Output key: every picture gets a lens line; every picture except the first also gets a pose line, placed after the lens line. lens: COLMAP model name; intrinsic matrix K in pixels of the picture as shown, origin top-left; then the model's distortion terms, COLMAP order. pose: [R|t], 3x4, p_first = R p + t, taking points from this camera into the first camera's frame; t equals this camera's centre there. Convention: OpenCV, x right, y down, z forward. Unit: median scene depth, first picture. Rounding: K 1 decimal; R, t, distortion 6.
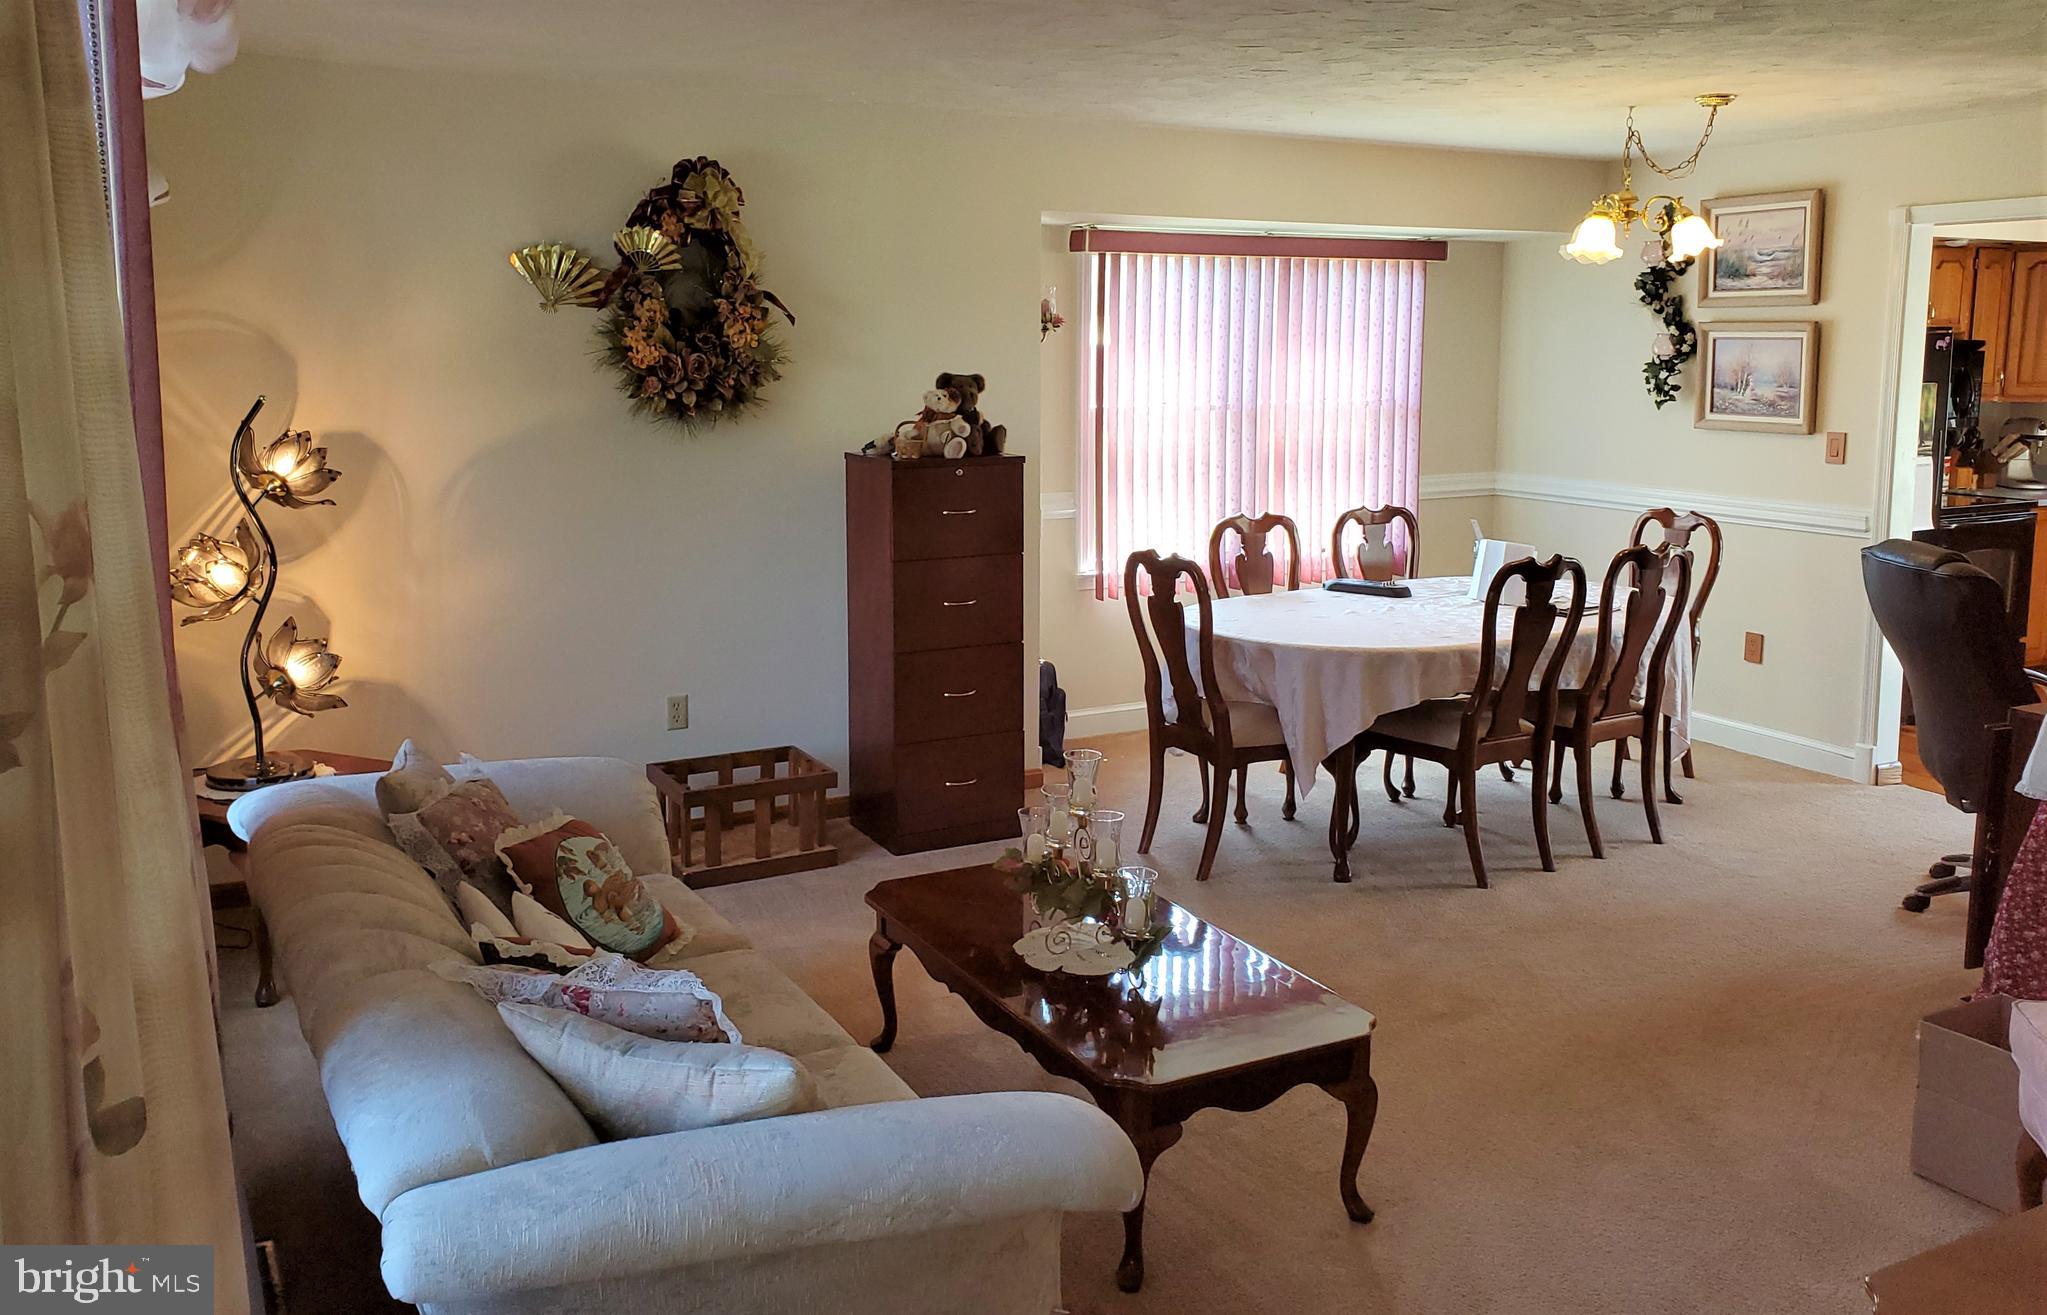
lens RADIAL K [[1601.7, 0, 1003.0], [0, 1601.7, 561.6], [0, 0, 1]] dist [0.044767, -0.038032]
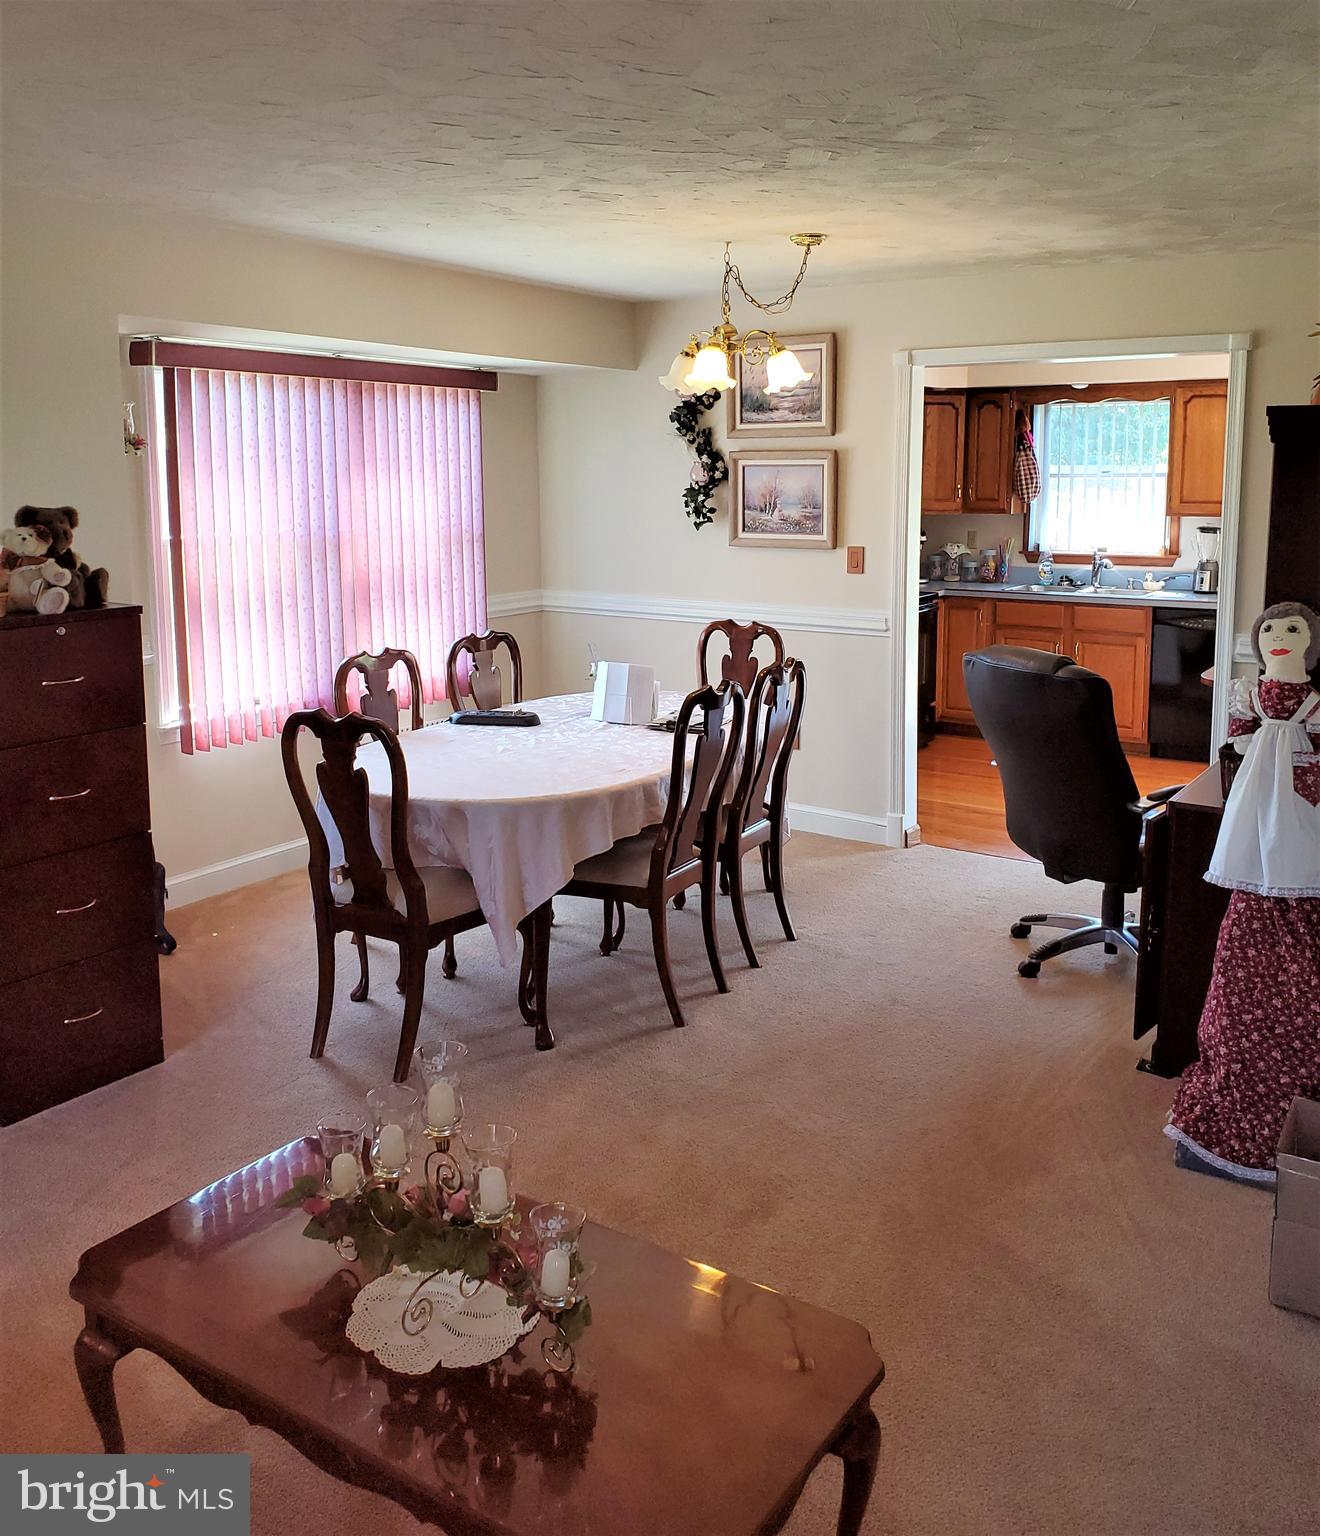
lens RADIAL K [[1398.8, 0, 687.7], [0, 1398.8, 643.5], [0, 0, 1]] dist [0.061128, -0.086594]
pose [[0.882991, -0.061296, 0.465370, -0.077576], [0.066621, 0.997766, 0.005013, -0.031712], [-0.464638, 0.026577, 0.885102, 0.230352]]
